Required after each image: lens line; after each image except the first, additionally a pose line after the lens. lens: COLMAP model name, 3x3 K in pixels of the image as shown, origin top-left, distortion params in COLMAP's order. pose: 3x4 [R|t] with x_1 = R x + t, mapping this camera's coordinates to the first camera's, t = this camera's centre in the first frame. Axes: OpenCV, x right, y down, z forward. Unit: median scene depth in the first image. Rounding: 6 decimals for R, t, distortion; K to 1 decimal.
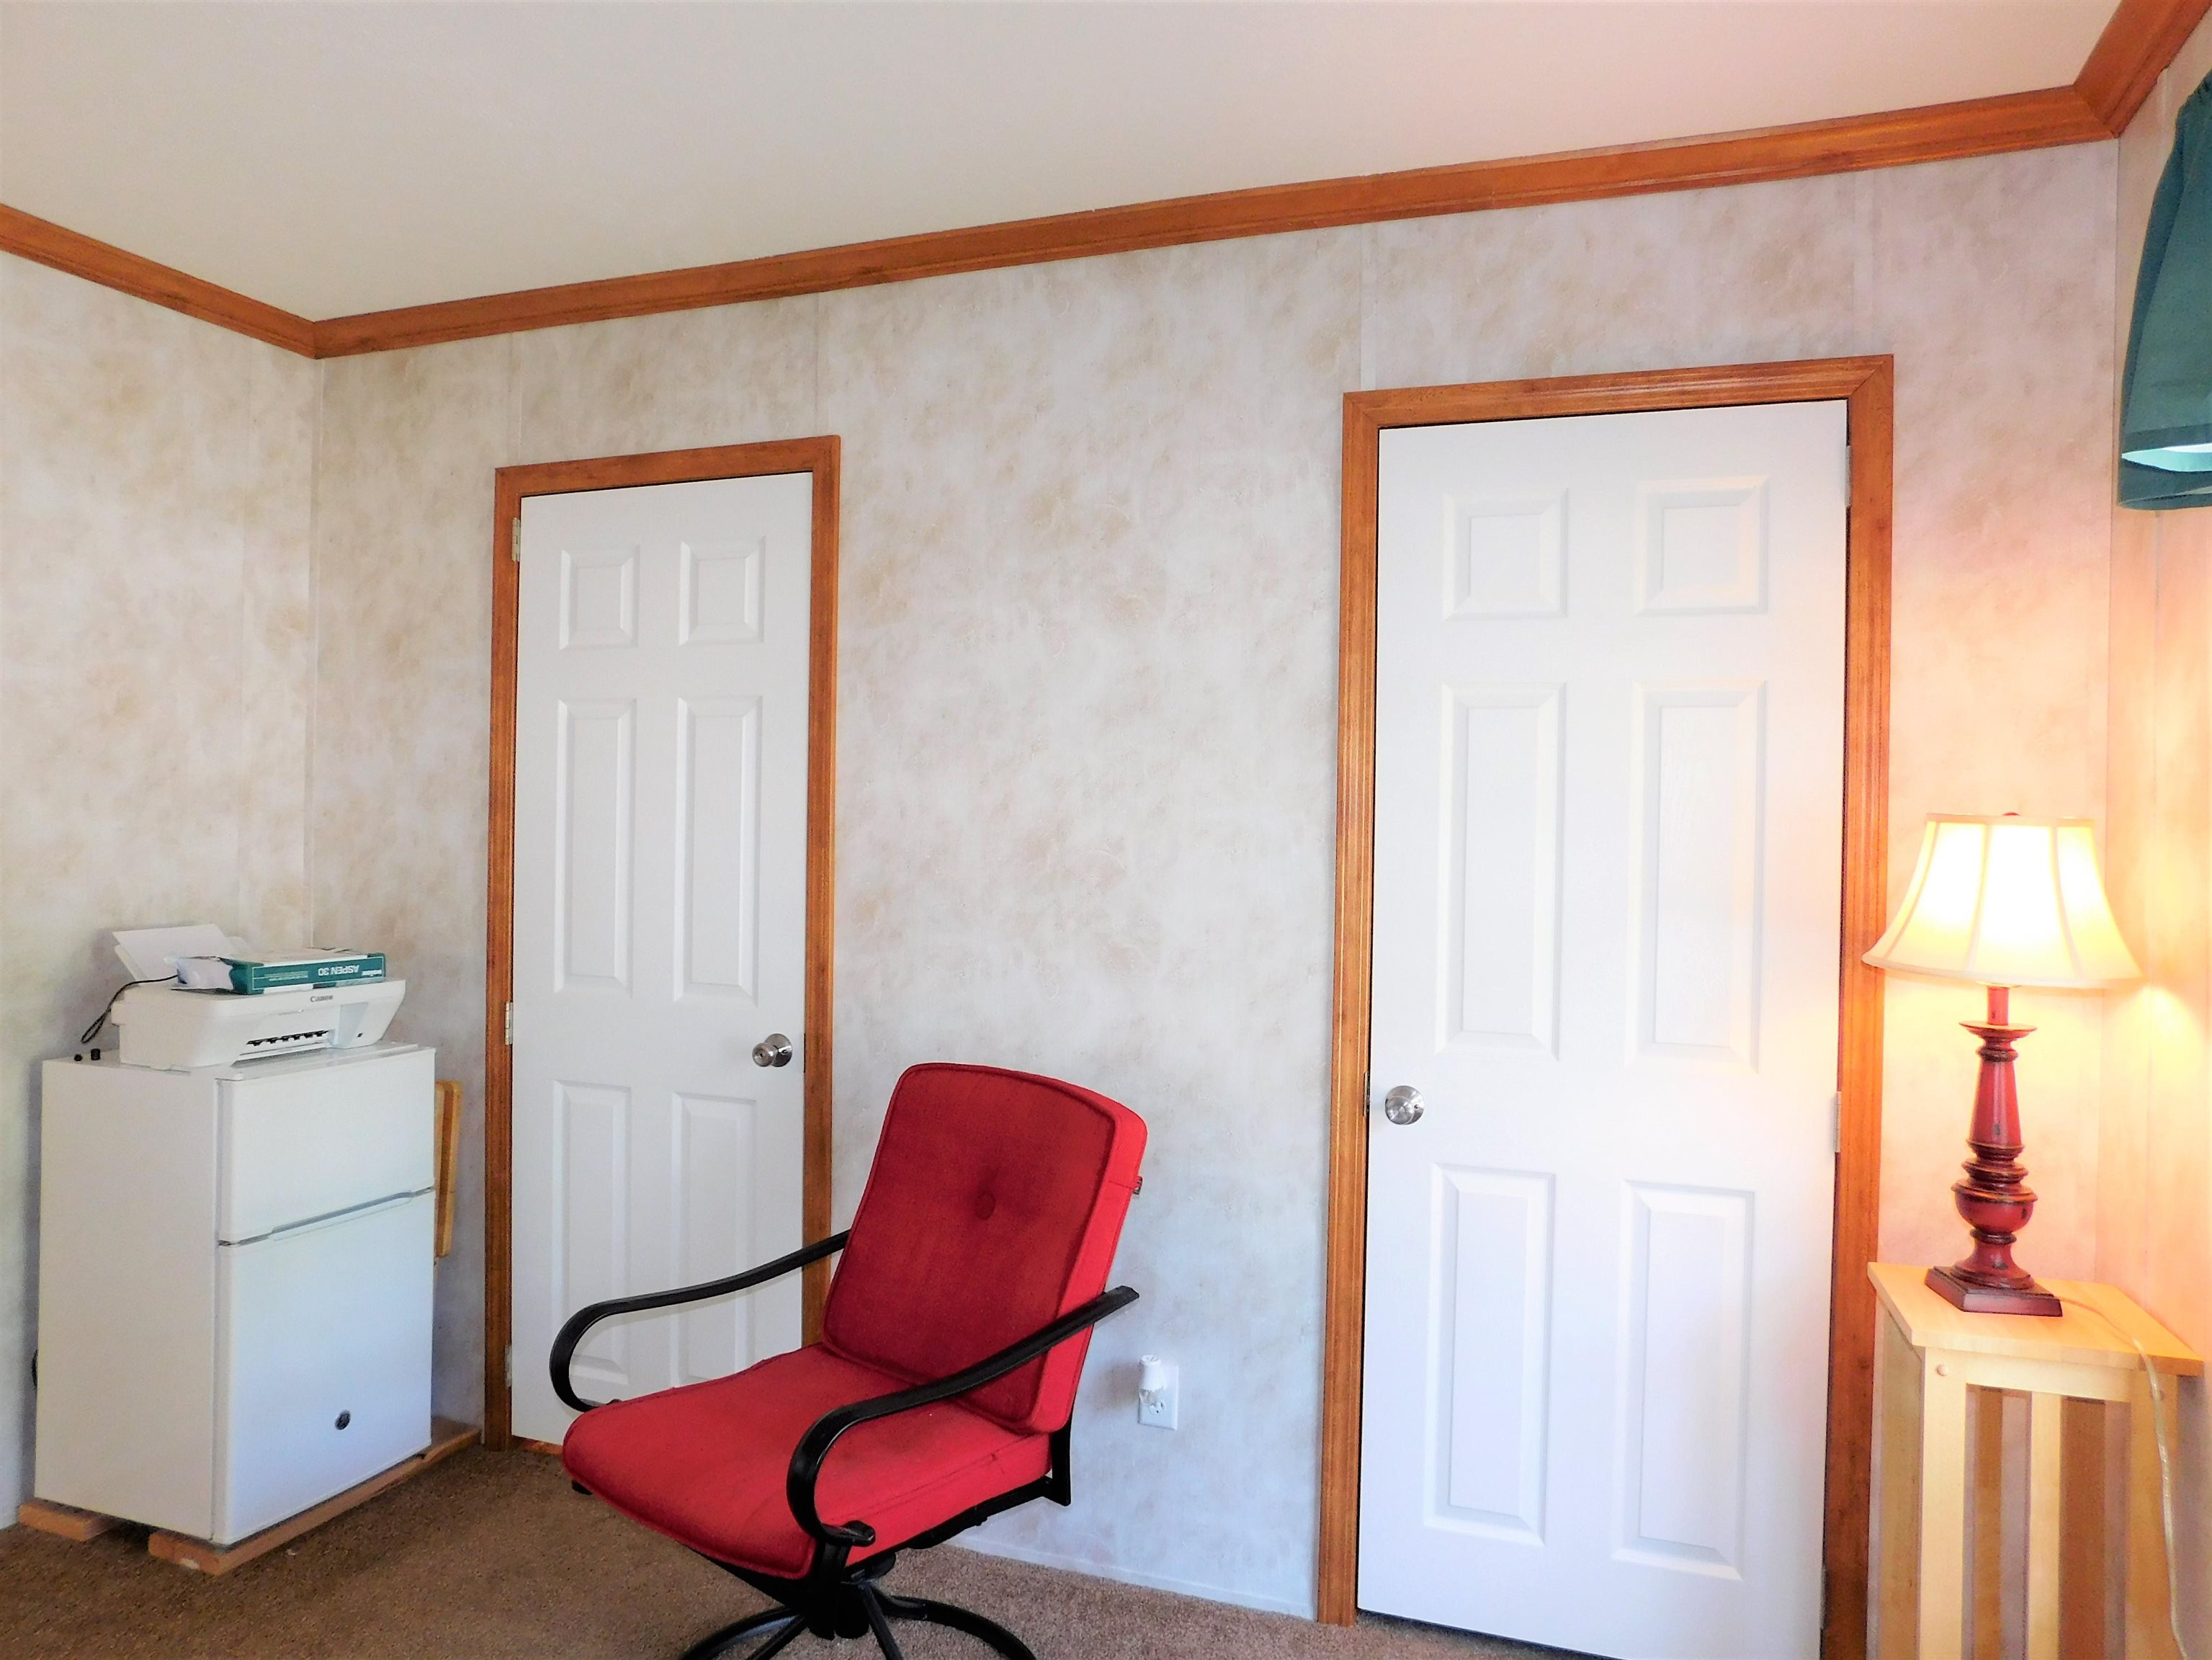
lens RADIAL K [[1468.1, 0, 1106.9], [0, 1468.1, 827.2], [0, 0, 1]] dist [-0.070405, 0.044216]
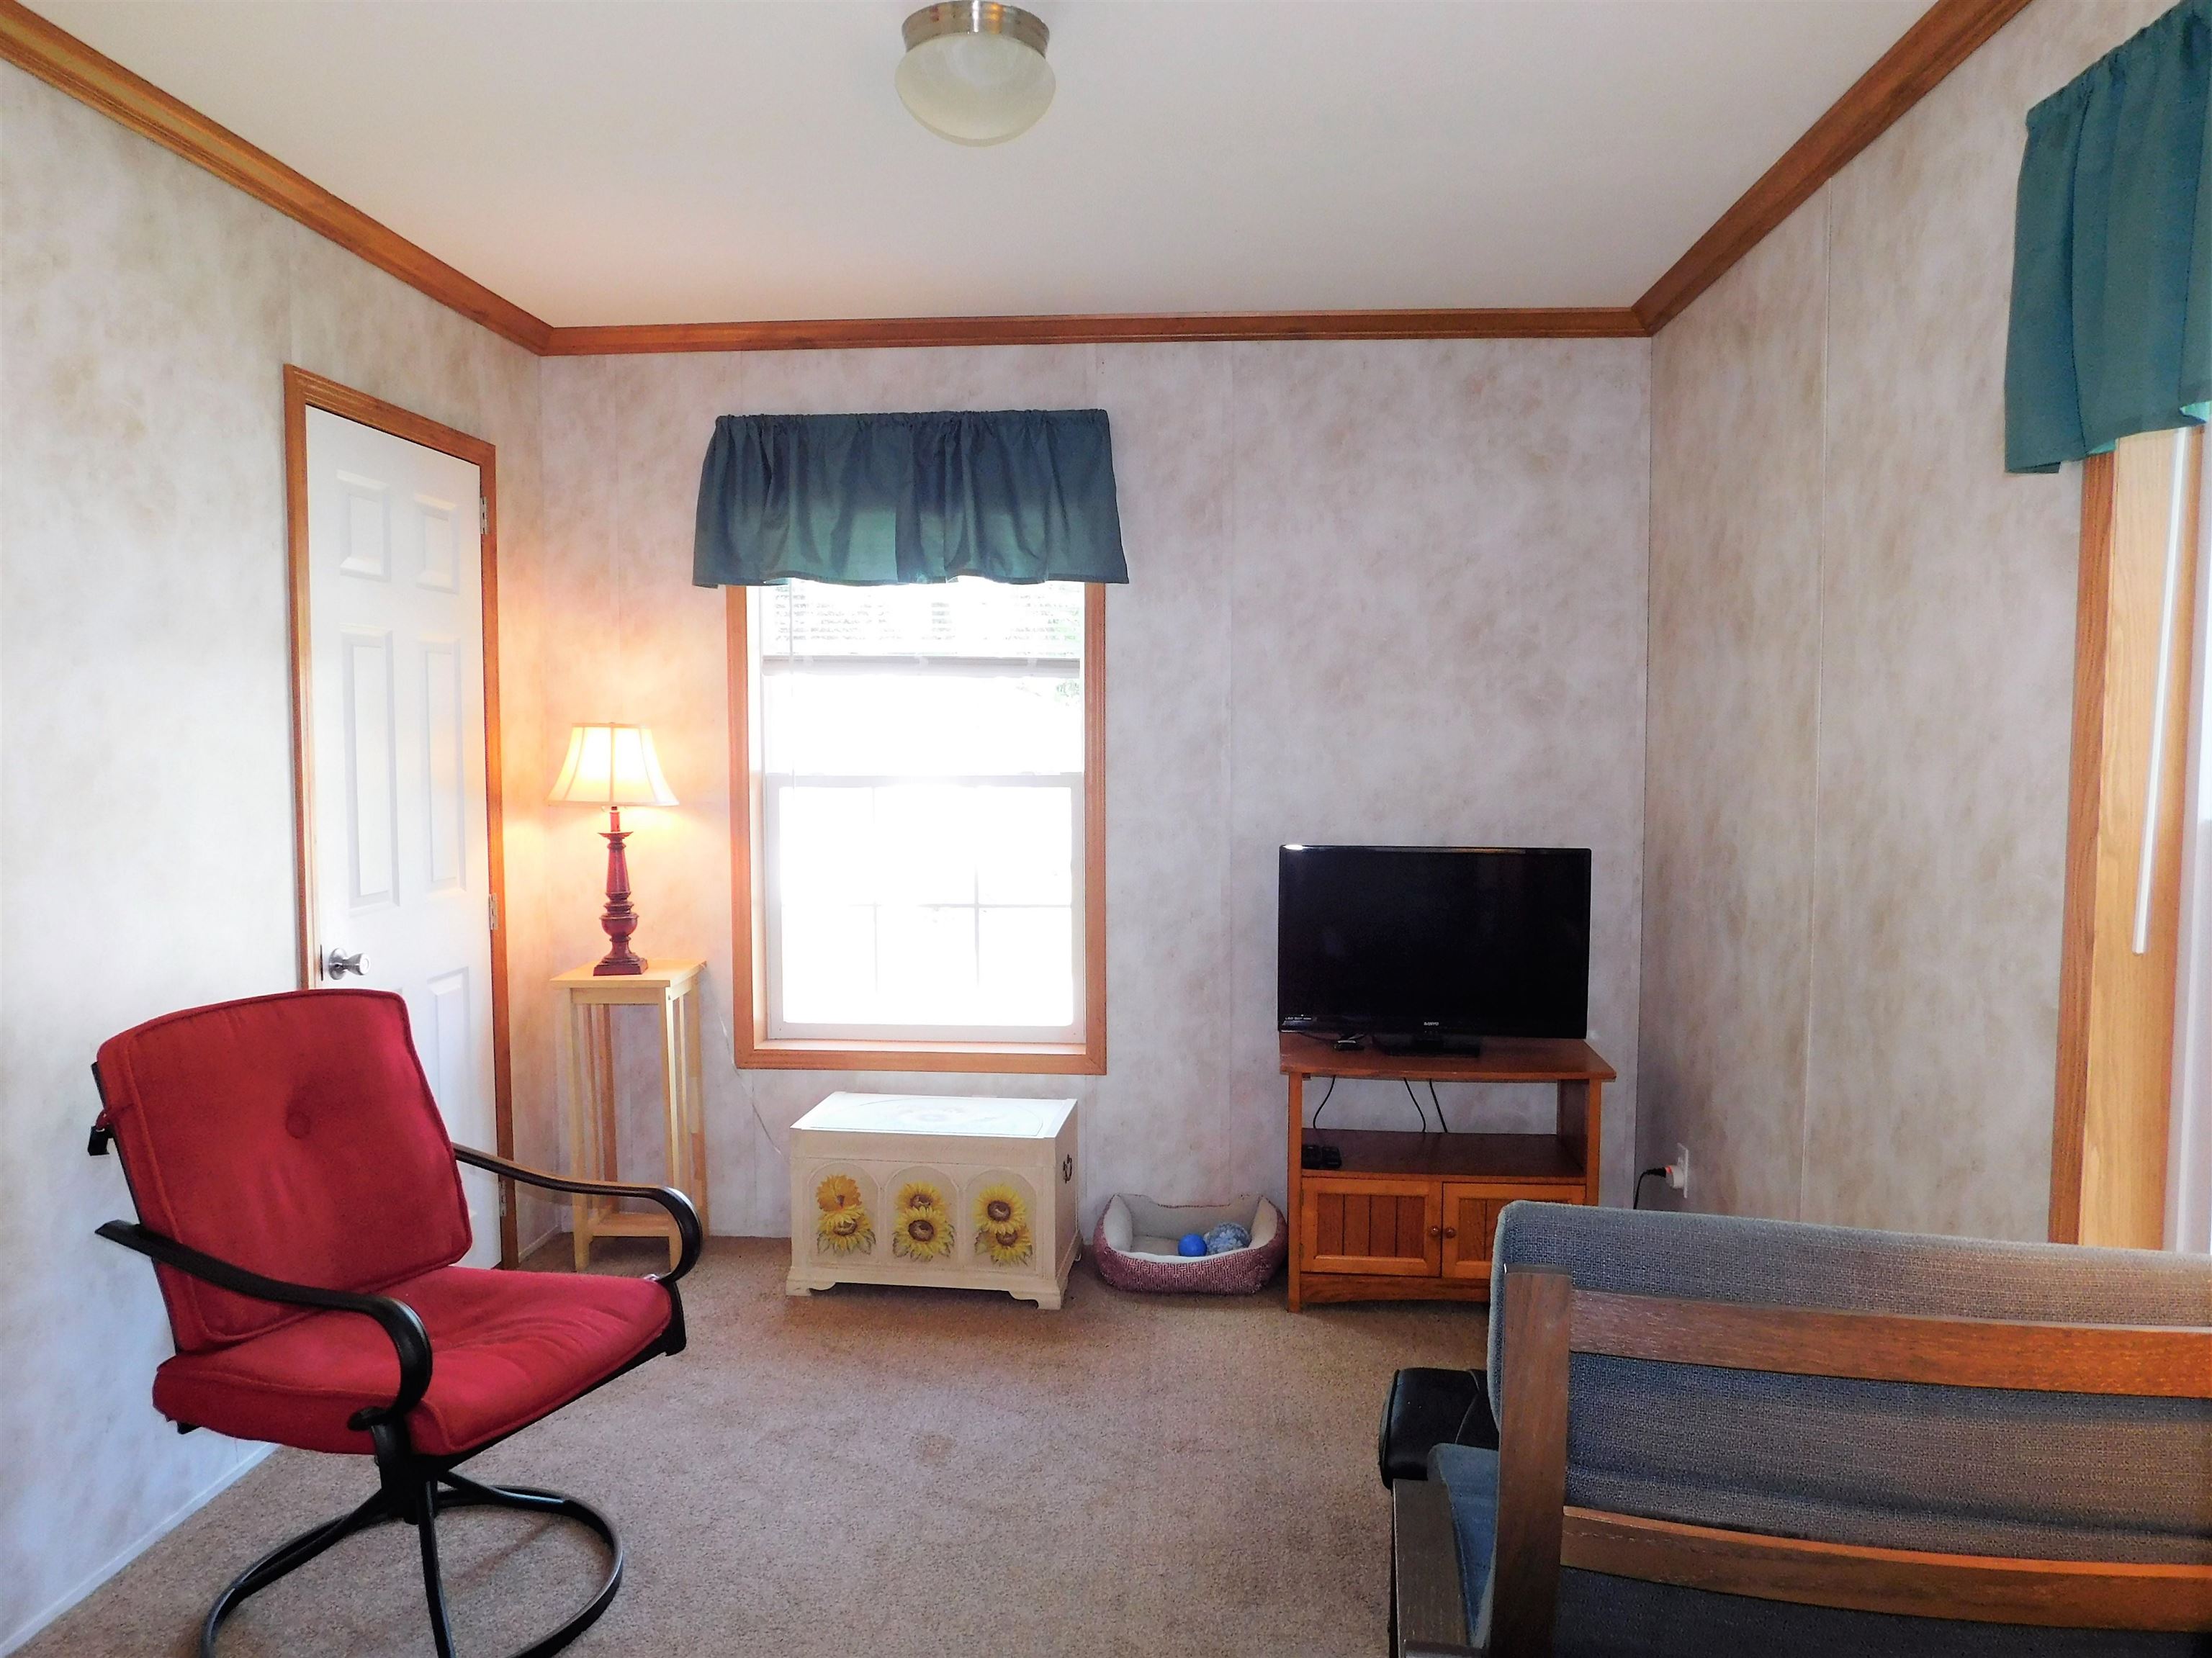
lens RADIAL K [[1467.8, 0, 1099.7], [0, 1467.8, 831.3], [0, 0, 1]] dist [-0.070405, 0.044216]
pose [[-0.280896, -0.085099, 0.955958, -1.228256], [0.007113, 0.995849, 0.090740, -0.031127], [-0.959712, 0.032288, -0.279125, 0.775137]]
